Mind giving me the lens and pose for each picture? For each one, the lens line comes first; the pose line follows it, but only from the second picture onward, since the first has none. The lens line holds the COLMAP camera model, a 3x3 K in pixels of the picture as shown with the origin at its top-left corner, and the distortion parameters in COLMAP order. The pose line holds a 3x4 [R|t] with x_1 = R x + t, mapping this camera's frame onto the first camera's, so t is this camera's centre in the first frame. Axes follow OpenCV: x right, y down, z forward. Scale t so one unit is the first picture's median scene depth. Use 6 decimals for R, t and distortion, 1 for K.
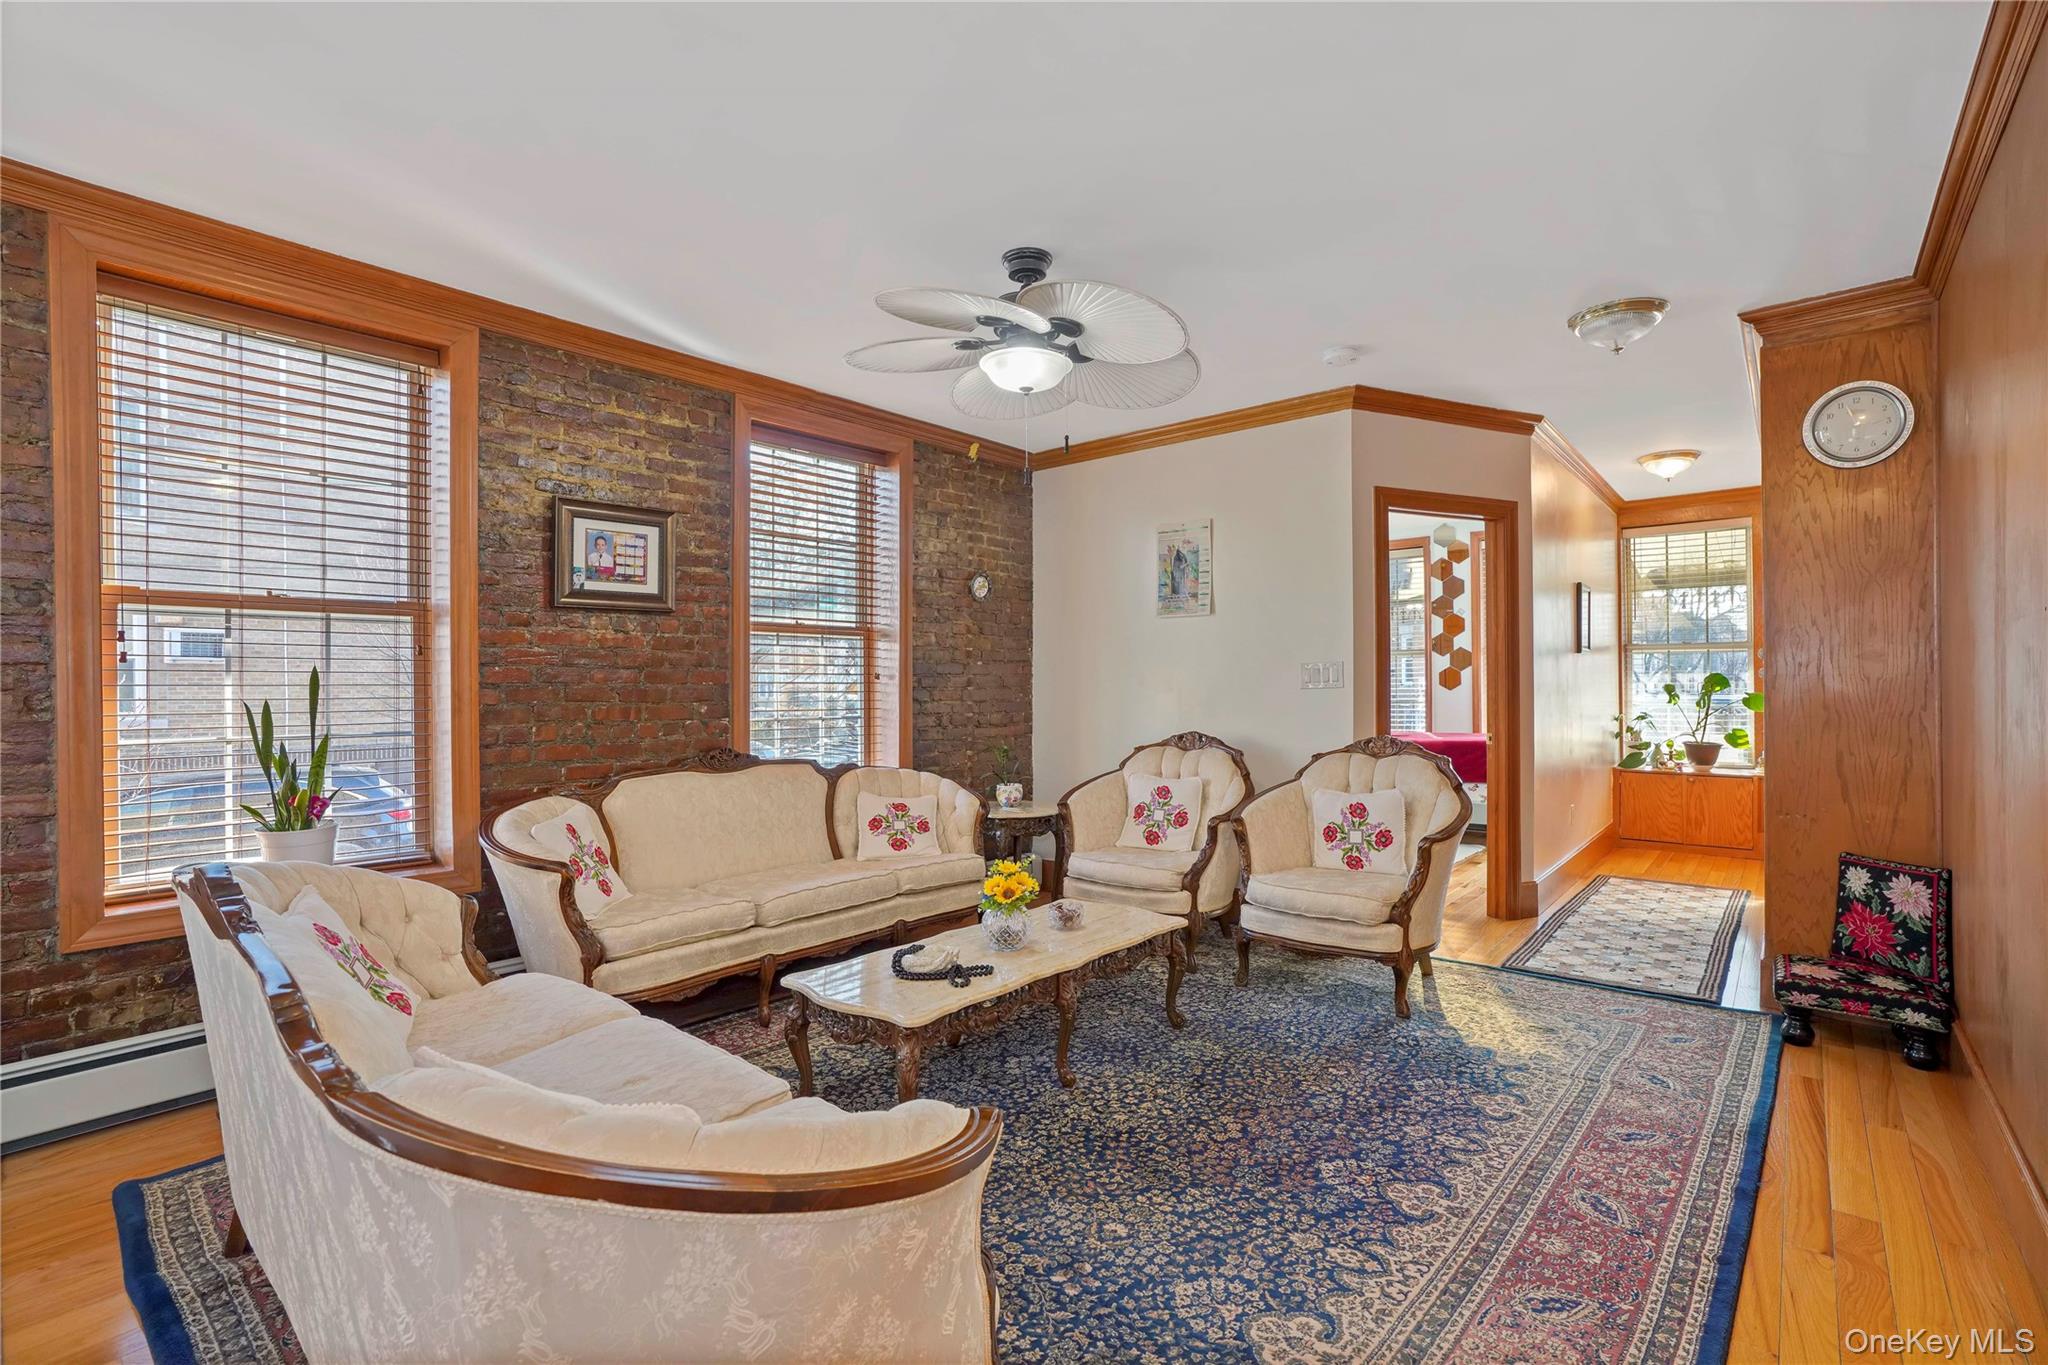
lens RADIAL K [[939.9, 0, 1040.9], [0, 939.9, 691.1], [0, 0, 1]] dist [-0.058330, 0.028060]
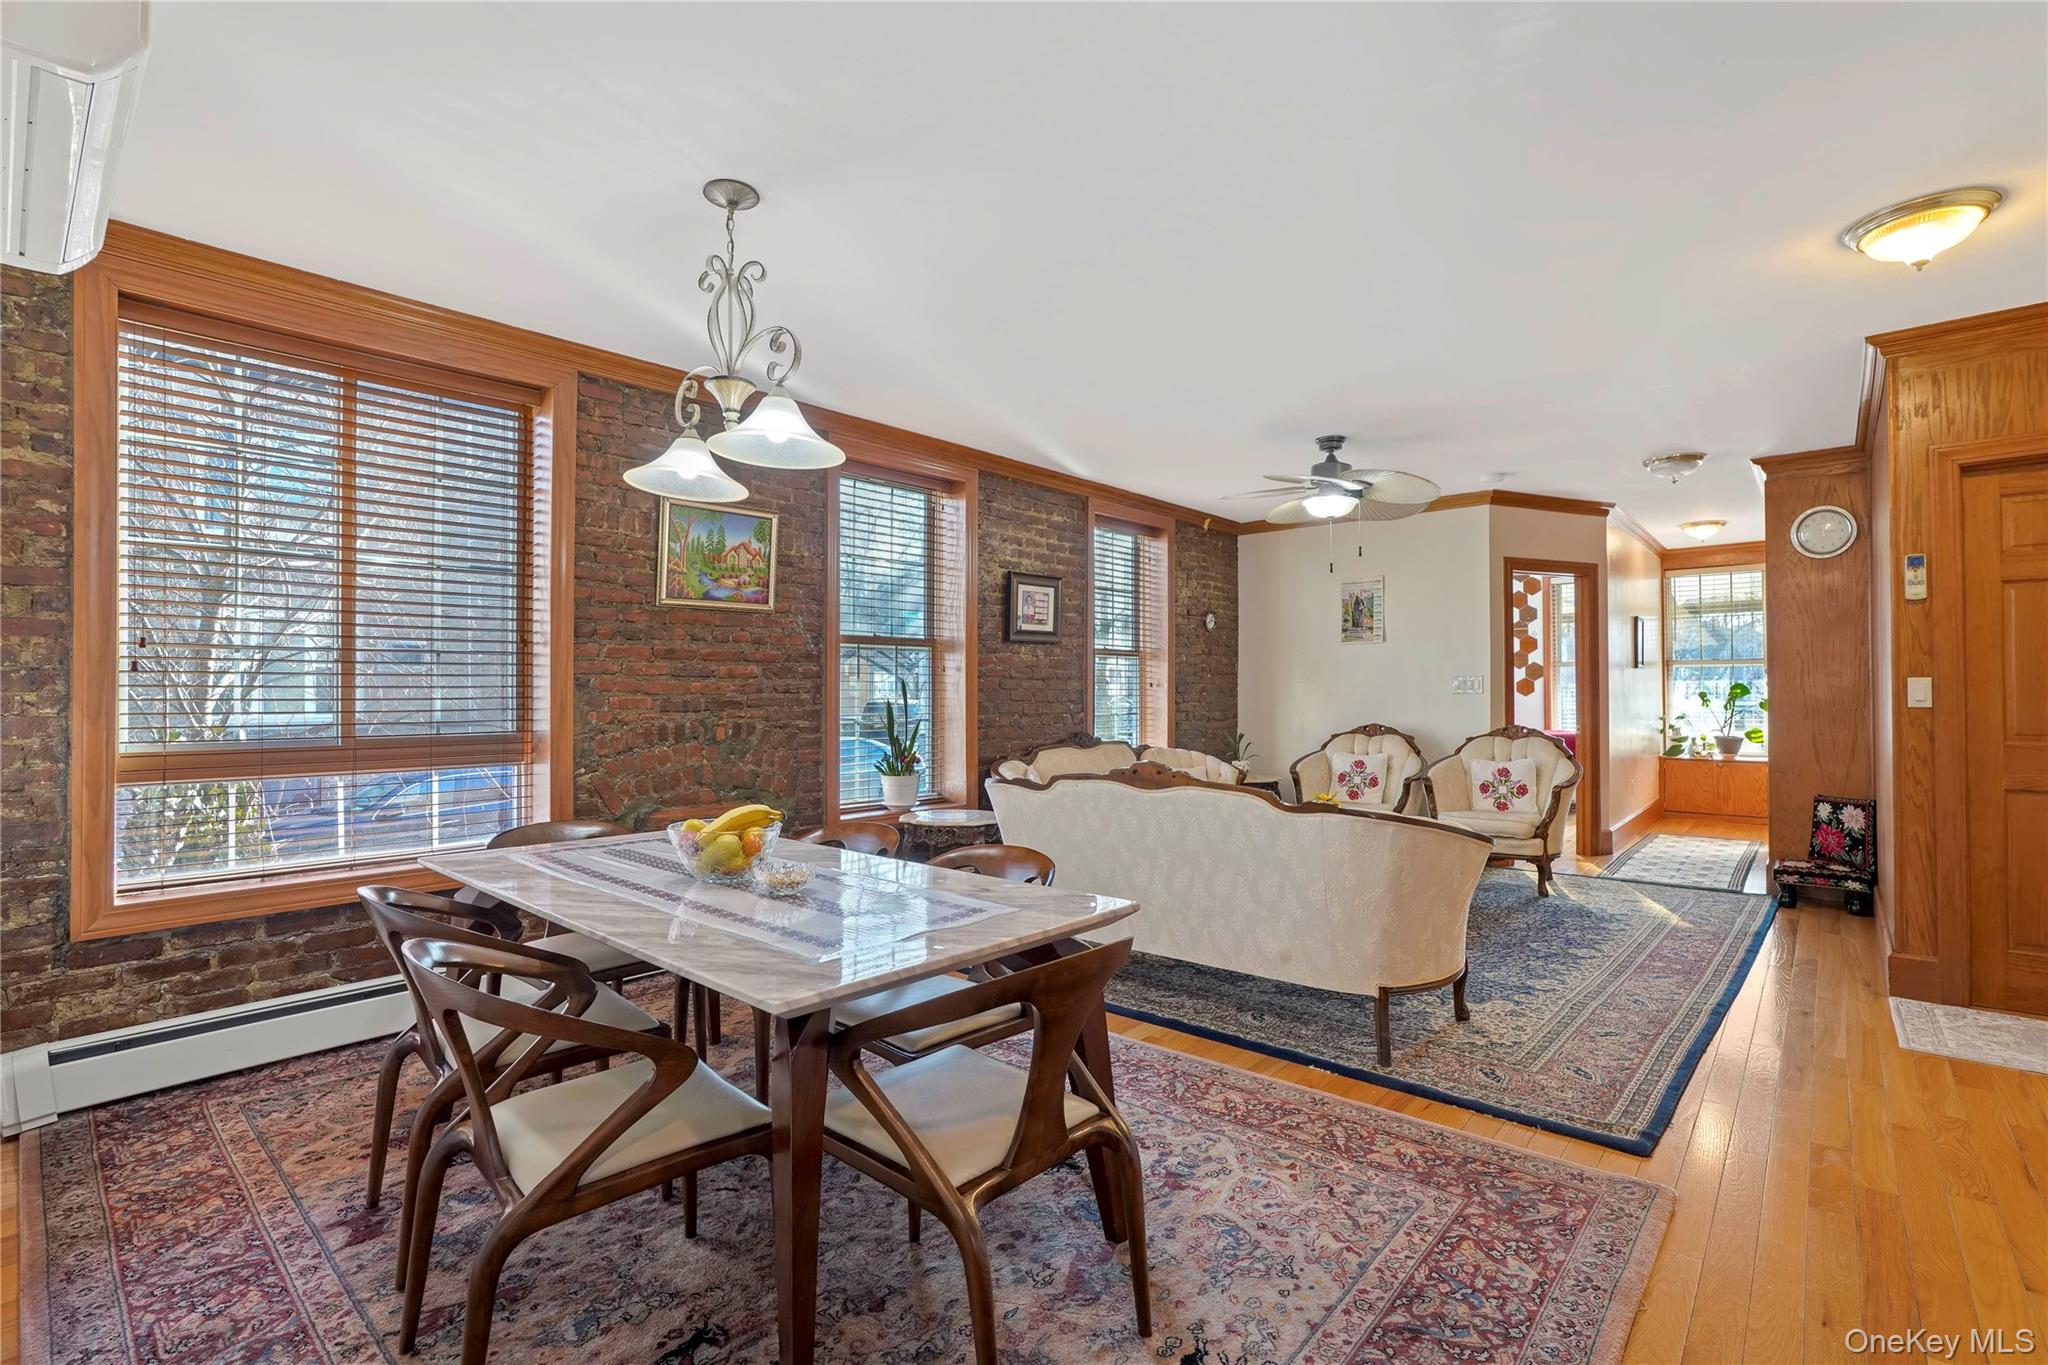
lens RADIAL K [[945.4, 0, 1041.0], [0, 945.4, 690.9], [0, 0, 1]] dist [-0.056224, 0.025609]
pose [[0.999872, 0.002008, -0.015842, -0.413923], [-0.002134, 0.999966, -0.007930, 0.006847], [0.015825, 0.007962, 0.999843, -0.574650]]
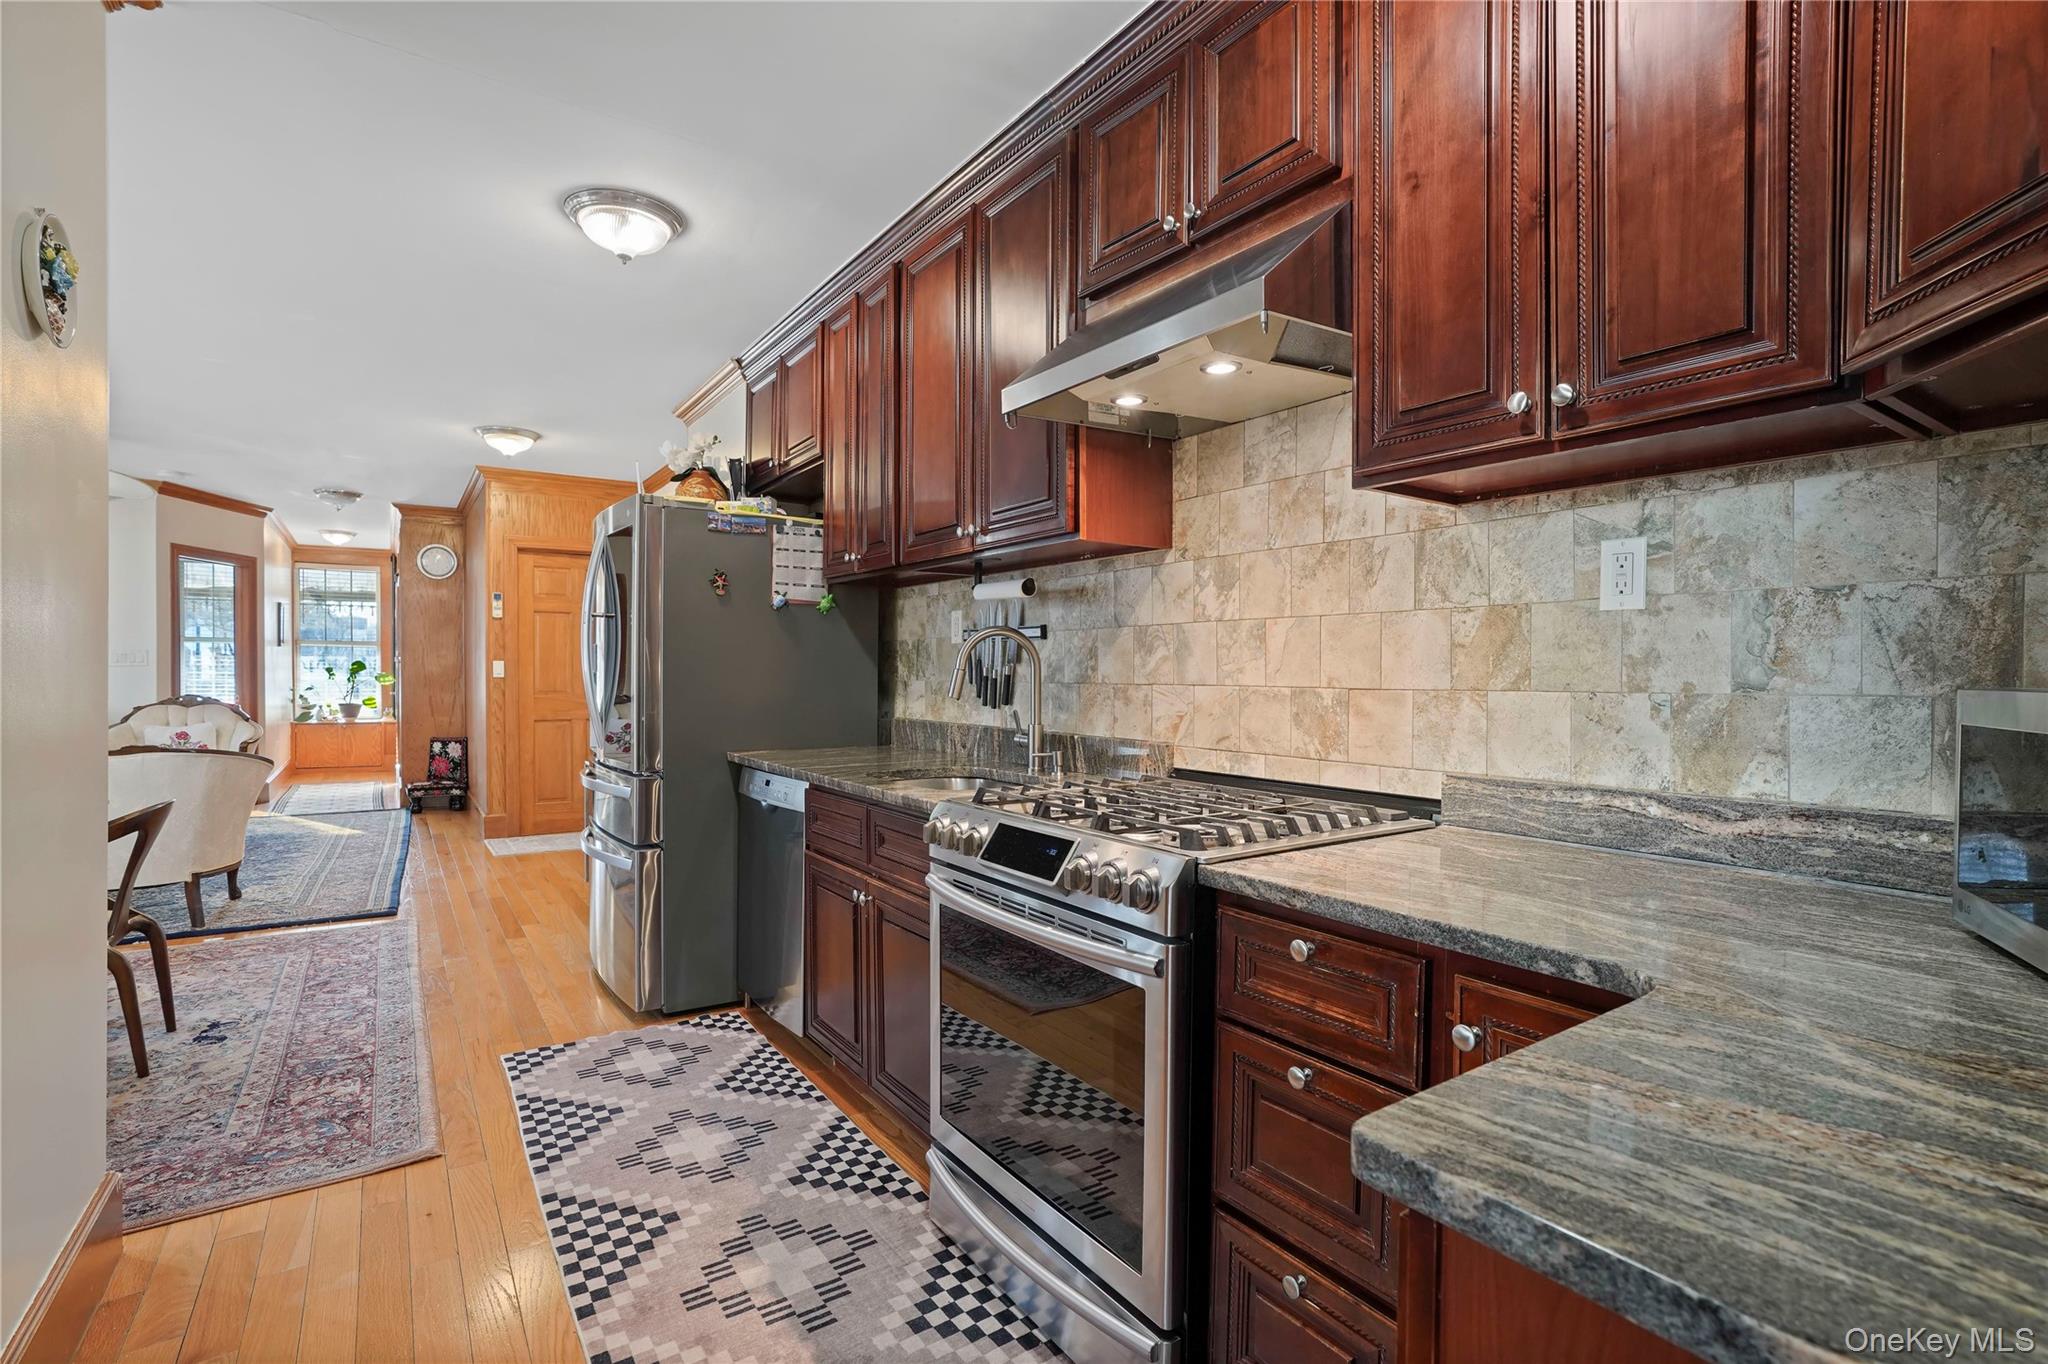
lens RADIAL K [[945.4, 0, 1041.0], [0, 945.4, 690.4], [0, 0, 1]] dist [-0.056224, 0.025609]
pose [[0.258654, -0.008530, 0.965932, -0.942436], [-0.006623, 0.999922, 0.010604, 0.013530], [-0.965947, -0.009140, 0.258578, -1.046274]]
